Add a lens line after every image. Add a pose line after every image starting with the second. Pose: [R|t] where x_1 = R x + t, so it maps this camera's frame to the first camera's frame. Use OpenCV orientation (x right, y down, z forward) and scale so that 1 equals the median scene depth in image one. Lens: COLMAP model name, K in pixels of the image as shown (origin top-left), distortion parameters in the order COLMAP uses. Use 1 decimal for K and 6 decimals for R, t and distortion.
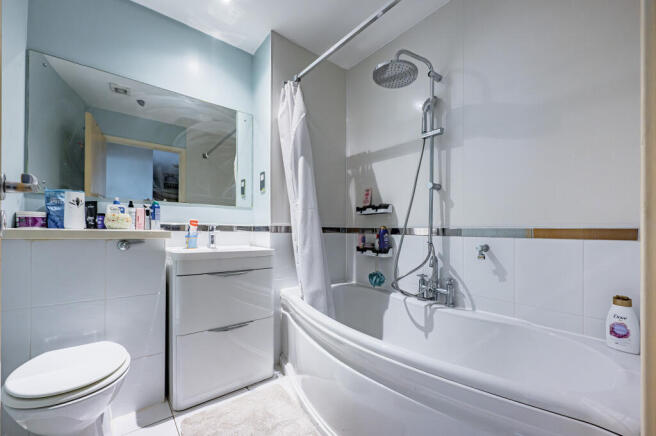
lens RADIAL K [[266.9, 0, 327.8], [0, 266.9, 234.3], [0, 0, 1]] dist [-0.000034, -0.000117]
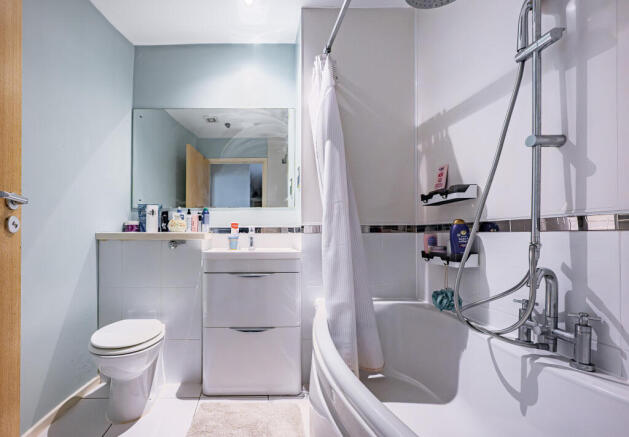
lens RADIAL K [[300.1, 0, 314.5], [0, 300.1, 242.8], [0, 0, 1]] dist [0.001001, 0.000325]
pose [[0.777157, -0.009403, -0.629237, 0.421409], [0.005717, 0.999953, -0.007882, 0.031462], [0.629281, 0.002528, 0.777174, 0.229352]]
